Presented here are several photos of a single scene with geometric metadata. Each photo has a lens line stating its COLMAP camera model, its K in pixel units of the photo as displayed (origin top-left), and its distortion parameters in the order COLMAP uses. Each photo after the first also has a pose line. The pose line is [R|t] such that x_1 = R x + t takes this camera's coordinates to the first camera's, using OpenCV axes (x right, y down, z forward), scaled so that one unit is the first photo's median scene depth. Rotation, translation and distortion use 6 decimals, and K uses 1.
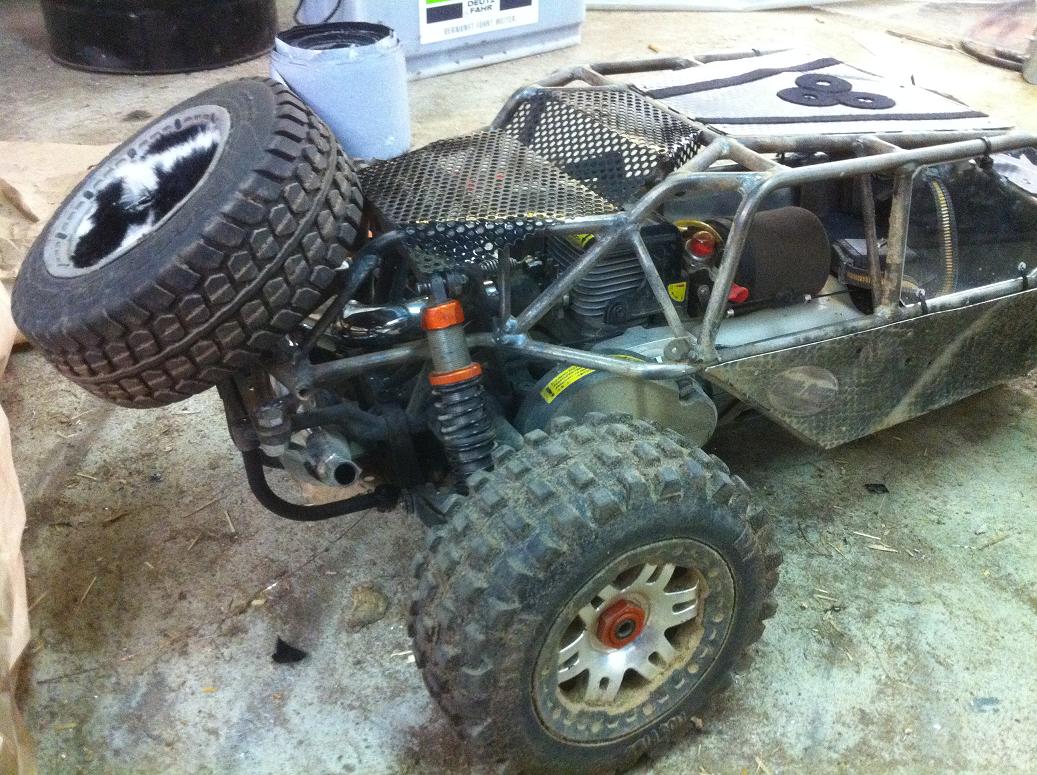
lens RADIAL K [[1000.9, 0, 524.1], [0, 1000.9, 394.0], [0, 0, 1]] dist [0.045610, -0.195693]
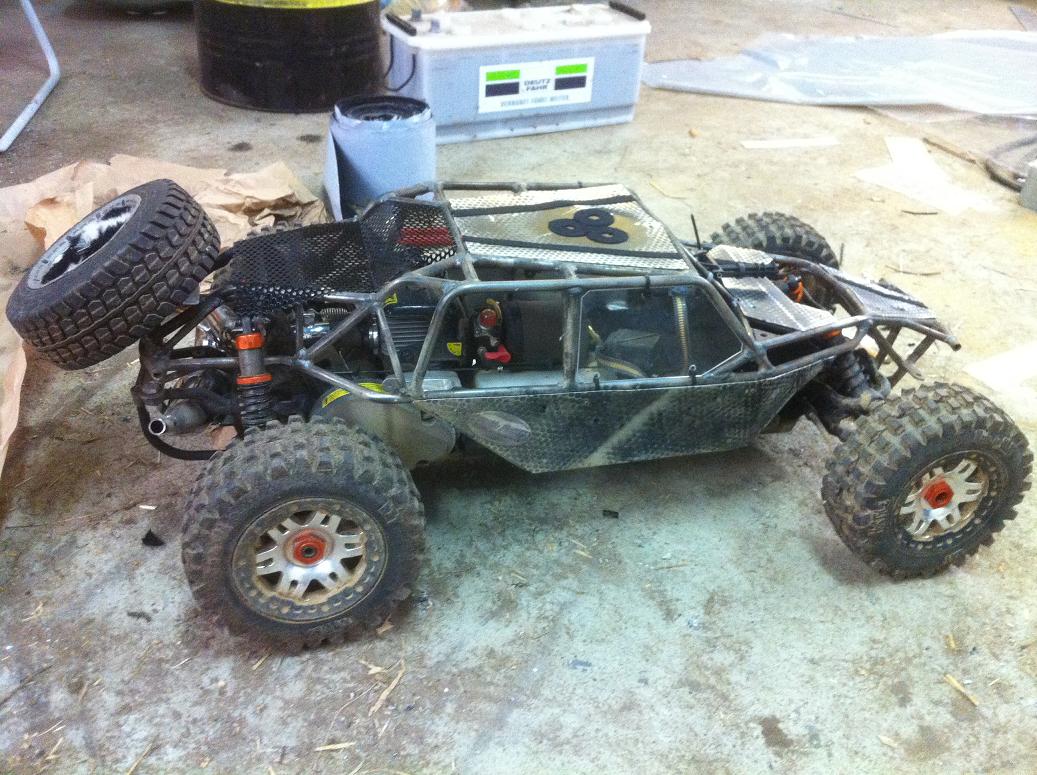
lens RADIAL K [[997.0, 0, 518.5], [0, 997.0, 387.5], [0, 0, 1]] dist [0.087212, -0.311738]
pose [[0.970252, 0.157837, -0.183572, 0.604842], [-0.161643, 0.986832, -0.005863, -0.062212], [0.180229, 0.035362, 0.982989, -0.466941]]
